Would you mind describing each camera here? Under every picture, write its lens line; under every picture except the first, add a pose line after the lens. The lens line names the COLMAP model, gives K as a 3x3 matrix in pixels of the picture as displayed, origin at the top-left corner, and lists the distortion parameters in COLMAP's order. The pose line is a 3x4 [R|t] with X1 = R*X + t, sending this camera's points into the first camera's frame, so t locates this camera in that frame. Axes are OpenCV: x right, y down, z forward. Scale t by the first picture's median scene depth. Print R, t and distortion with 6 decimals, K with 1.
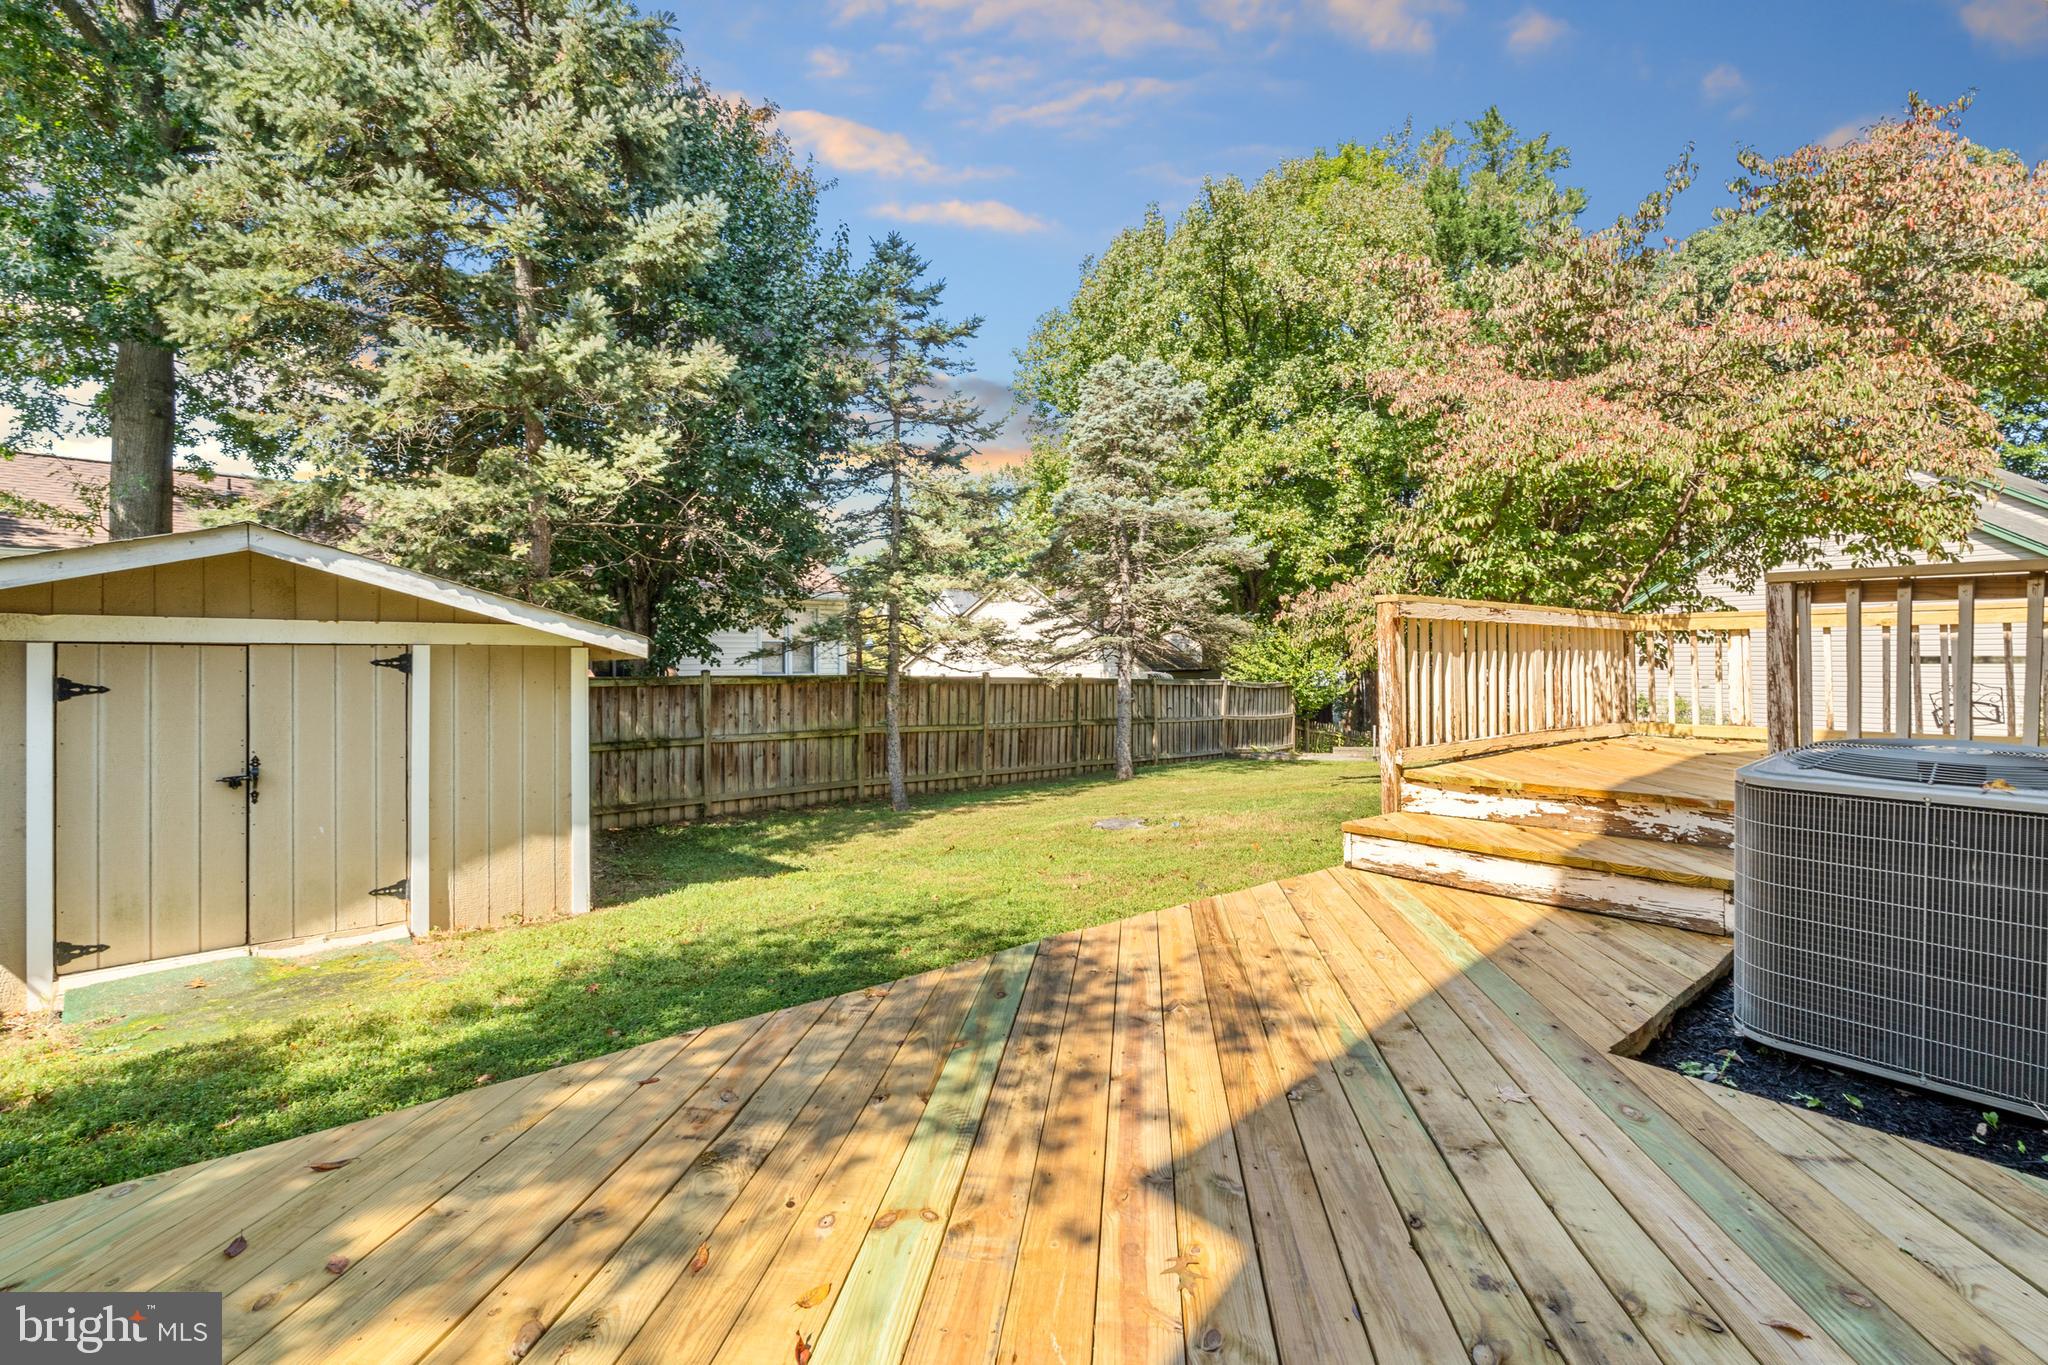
lens RADIAL K [[918.4, 0, 1018.5], [0, 918.4, 655.4], [0, 0, 1]] dist [-0.004134, -0.000419]
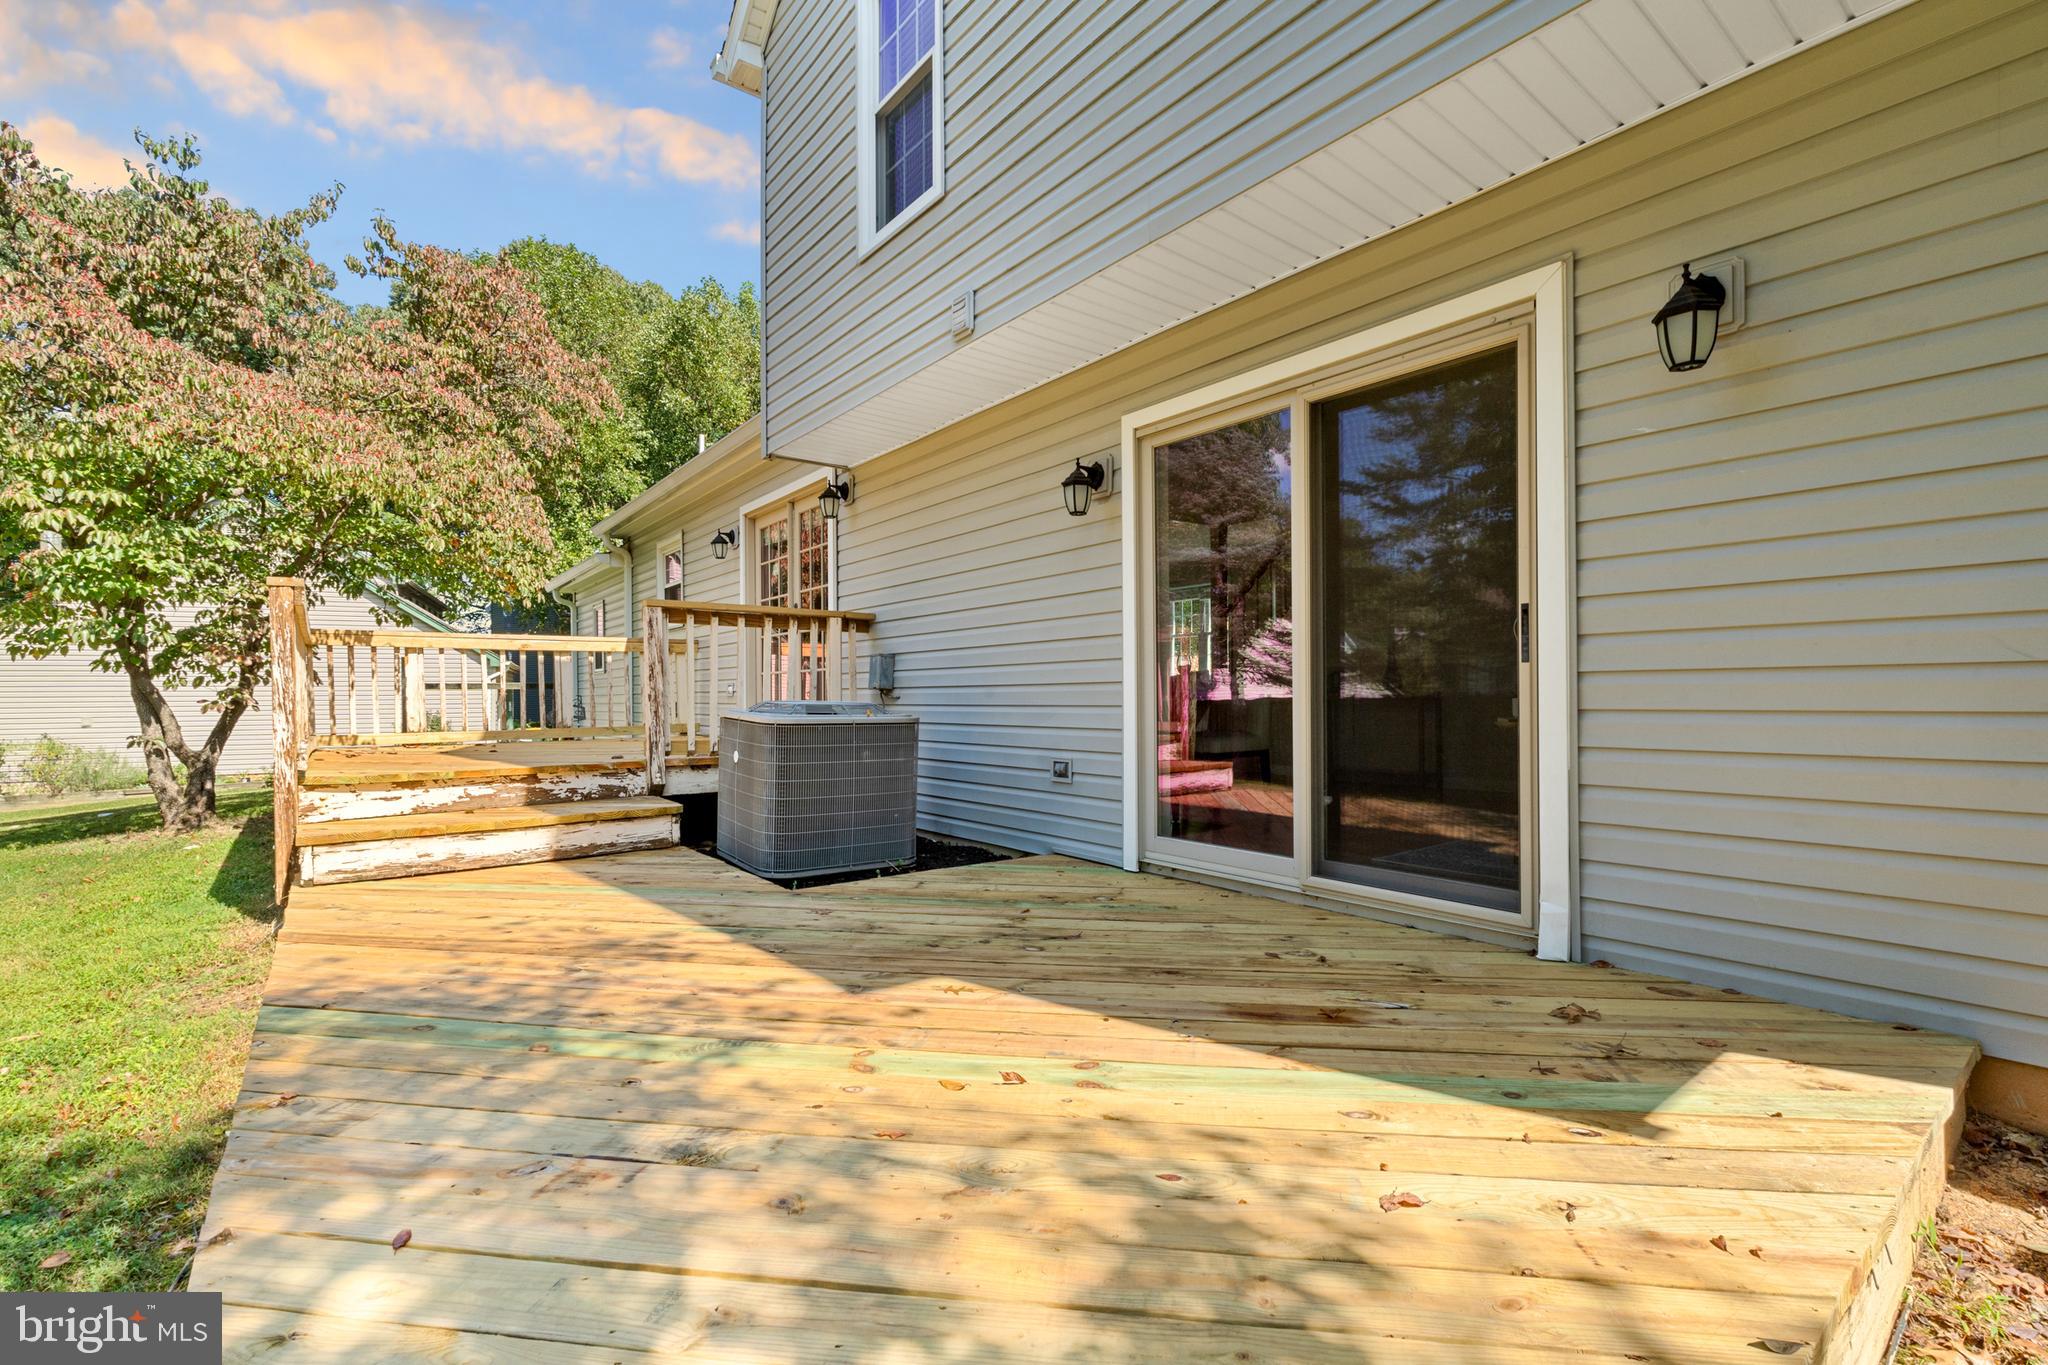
lens RADIAL K [[912.1, 0, 1054.4], [0, 912.1, 696.6], [0, 0, 1]] dist [-0.002437, -0.000122]
pose [[0.012344, 0.002967, 0.999919, -0.559100], [0.004419, 0.999986, -0.003022, 0.064714], [-0.999914, 0.004456, 0.012331, 0.318551]]
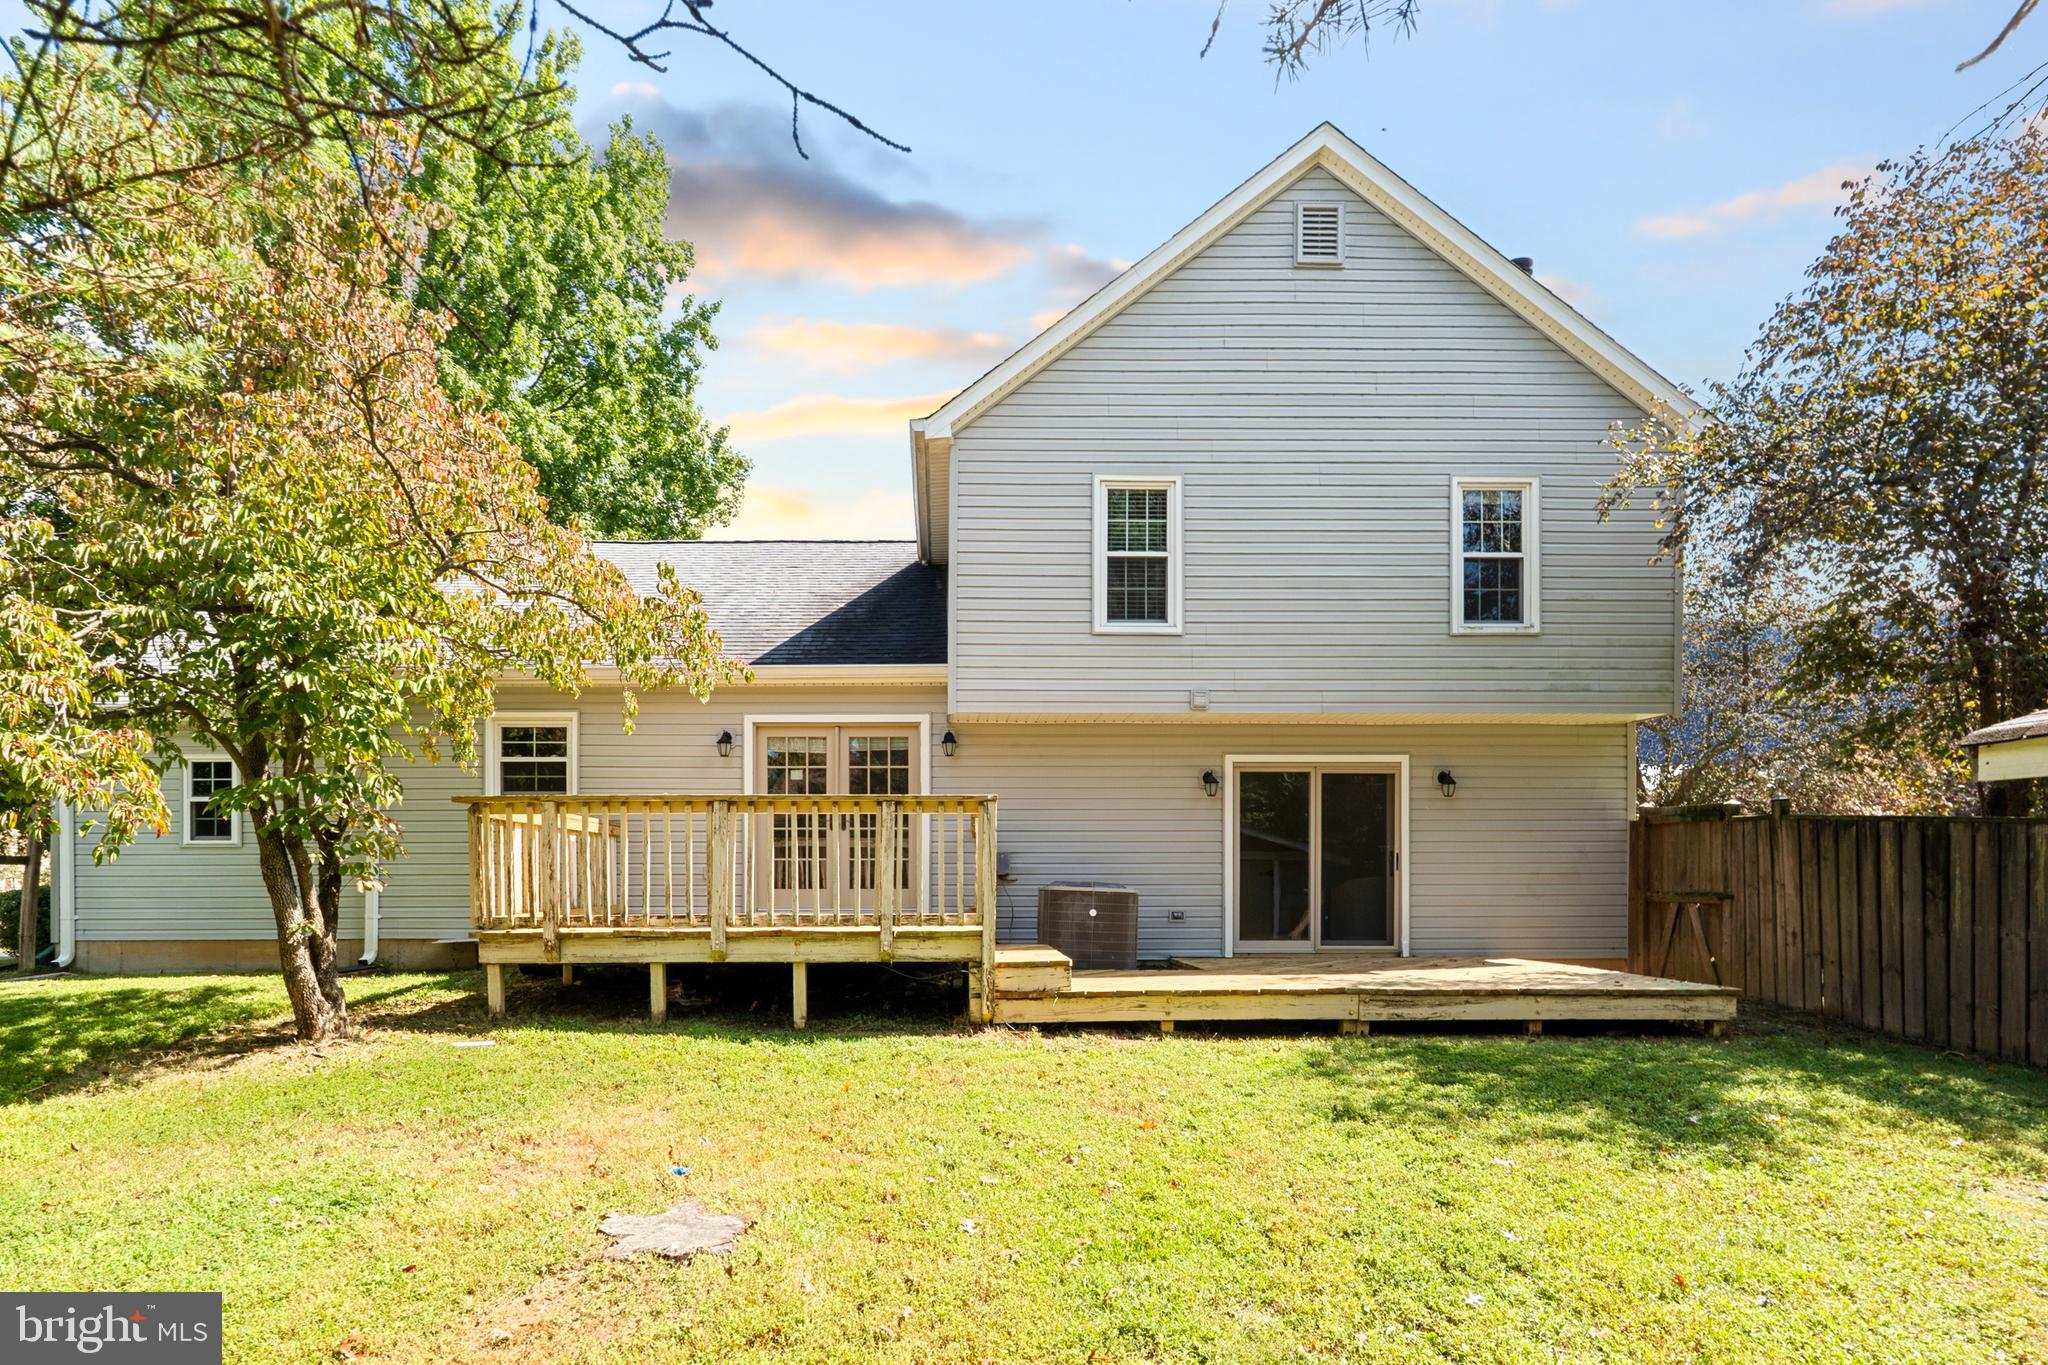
lens RADIAL K [[942.7, 0, 958.9], [0, 942.7, 890.5], [0, 0, 1]] dist [-0.001402, -0.000083]
pose [[-0.787973, 0.002111, 0.615706, -0.460598], [0.003206, 0.999995, 0.000675, 0.085180], [-0.615701, 0.002505, -0.787976, 2.579852]]
